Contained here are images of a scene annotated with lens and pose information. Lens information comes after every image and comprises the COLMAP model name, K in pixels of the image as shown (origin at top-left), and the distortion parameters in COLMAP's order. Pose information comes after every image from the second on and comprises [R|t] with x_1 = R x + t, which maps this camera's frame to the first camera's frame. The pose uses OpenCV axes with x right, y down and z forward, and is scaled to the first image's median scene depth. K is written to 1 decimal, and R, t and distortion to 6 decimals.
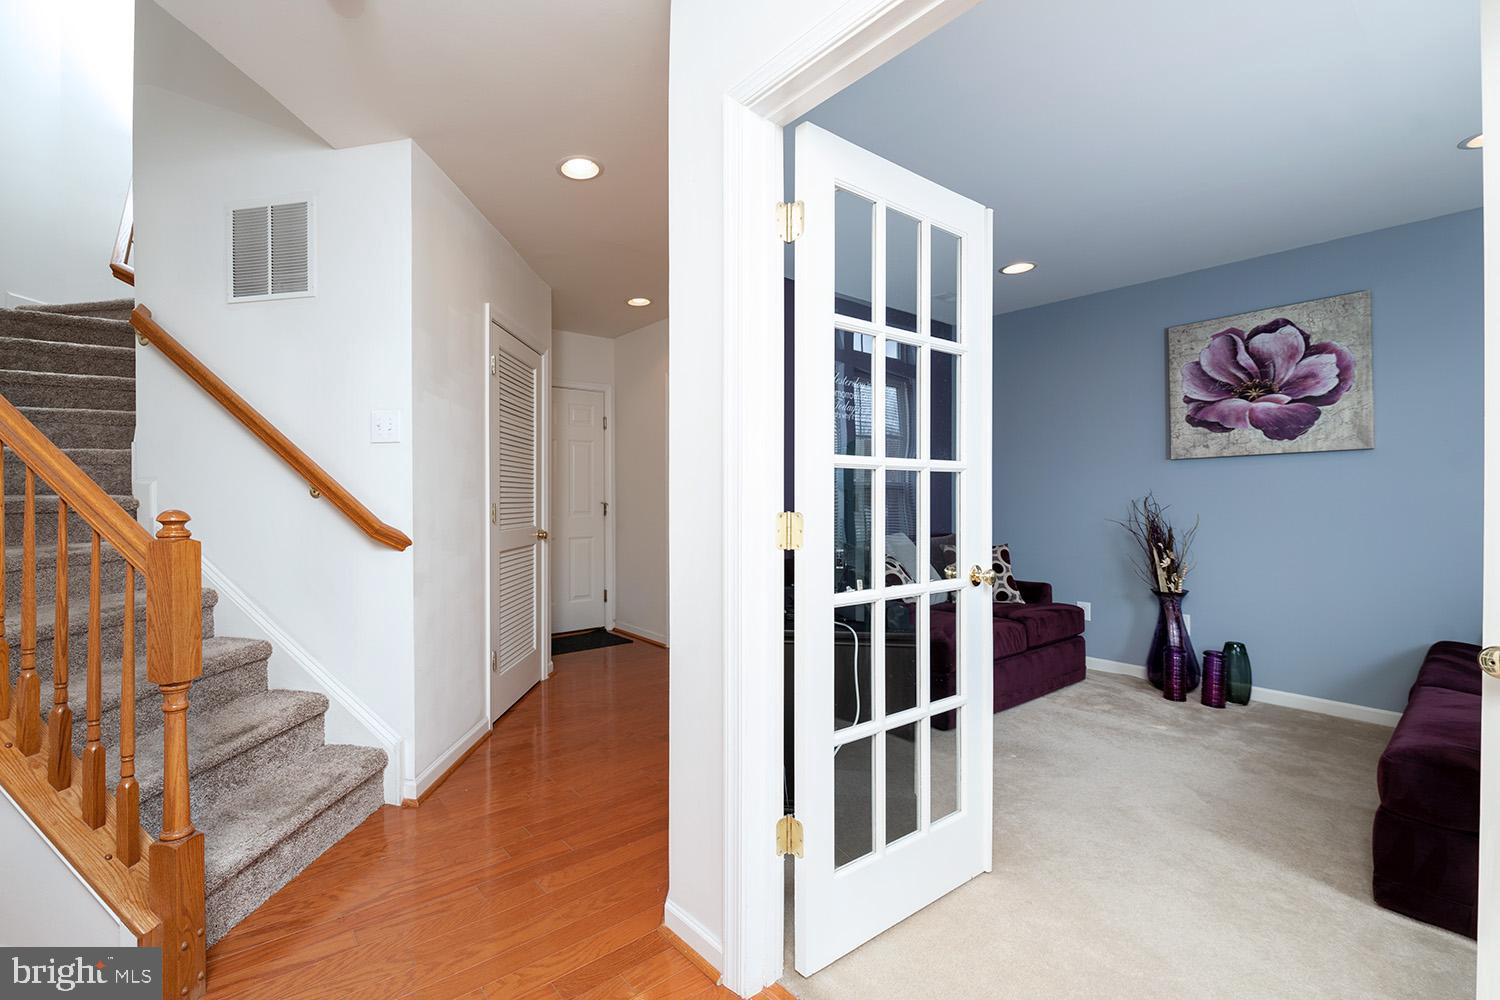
lens RADIAL K [[543.2, 0, 748.6], [0, 543.2, 494.8], [0, 0, 1]] dist [-0.000217, -0.000093]
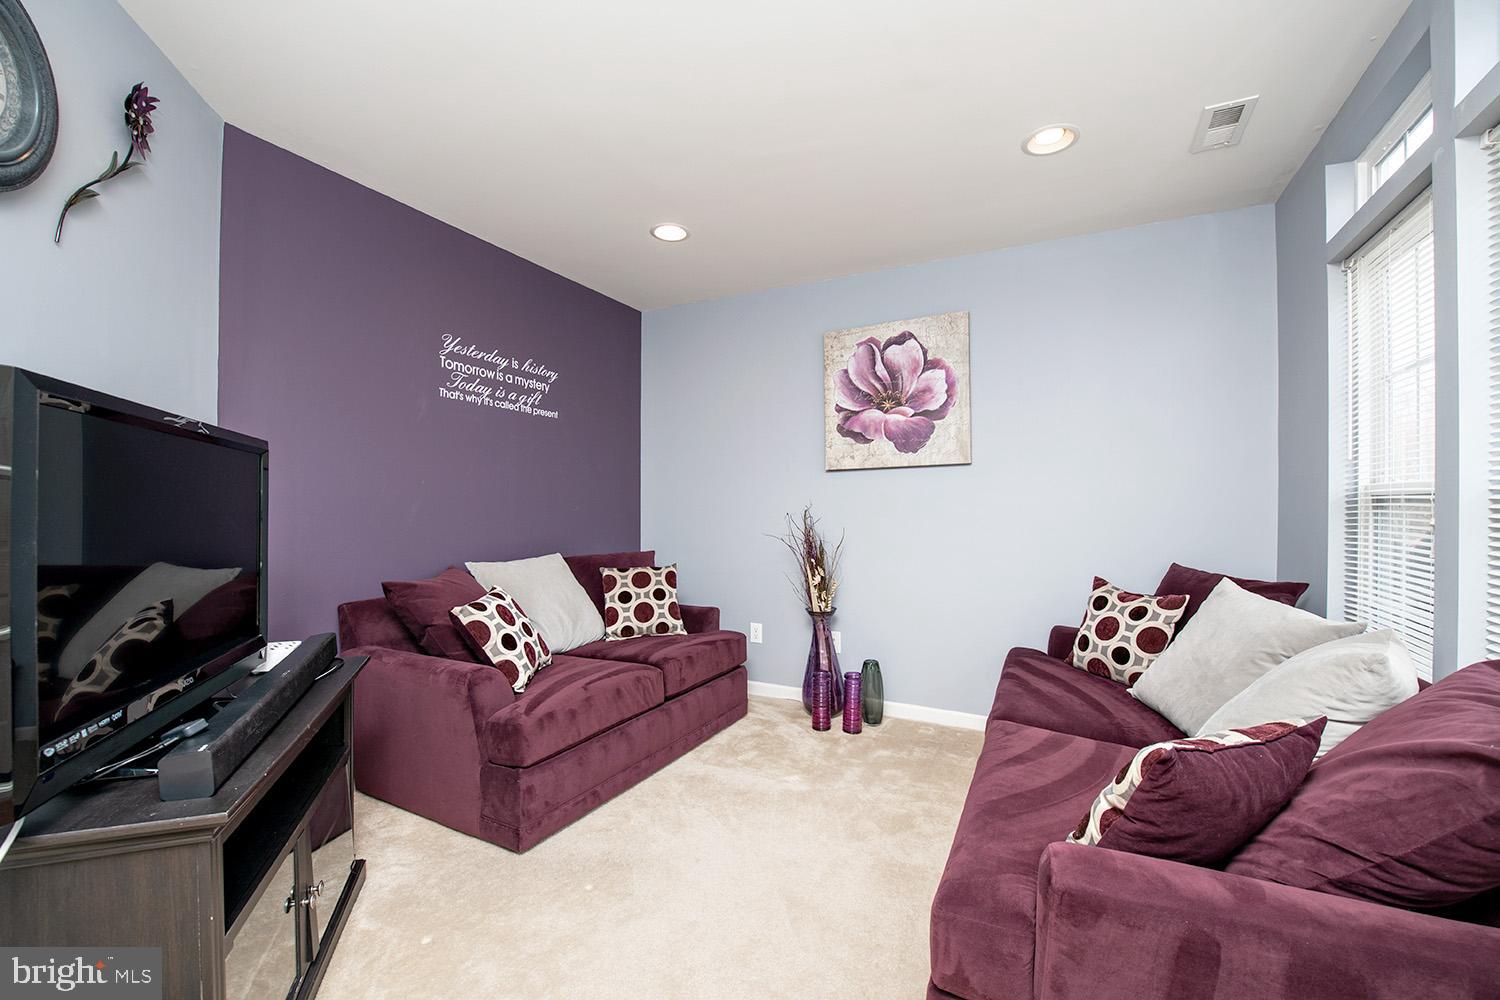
lens RADIAL K [[611.4, 0, 750.0], [0, 611.4, 500.0], [0, 0, 1]] dist [-0.000192, 0.000007]
pose [[0.884501, 0.006699, 0.466491, 0.185602], [-0.002640, 0.999953, -0.009353, -0.002747], [-0.466531, 0.007041, 0.884477, 0.130220]]
